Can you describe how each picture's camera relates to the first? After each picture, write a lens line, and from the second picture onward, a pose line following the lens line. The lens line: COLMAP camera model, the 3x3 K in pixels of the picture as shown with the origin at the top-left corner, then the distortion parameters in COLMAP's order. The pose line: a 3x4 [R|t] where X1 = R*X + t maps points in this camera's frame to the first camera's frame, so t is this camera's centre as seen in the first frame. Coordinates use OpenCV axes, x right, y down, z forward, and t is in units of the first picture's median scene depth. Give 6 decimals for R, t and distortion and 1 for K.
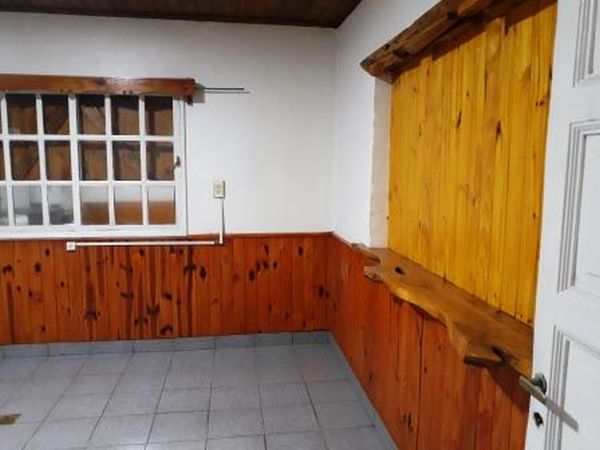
lens RADIAL K [[507.2, 0, 300.9], [0, 507.2, 224.6], [0, 0, 1]] dist [-0.003910, -0.000594]
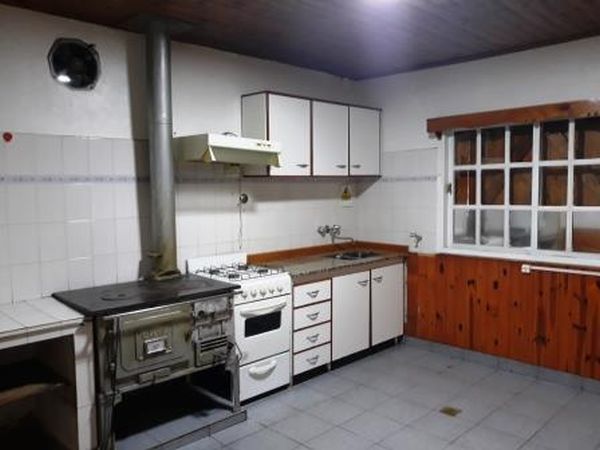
lens RADIAL K [[507.2, 0, 301.6], [0, 507.2, 225.3], [0, 0, 1]] dist [-0.003910, -0.000594]
pose [[0.589858, 0.045236, -0.806239, 0.106932], [-0.084007, 0.996450, -0.005553, -0.001602], [0.803125, 0.071005, 0.591564, 0.012325]]
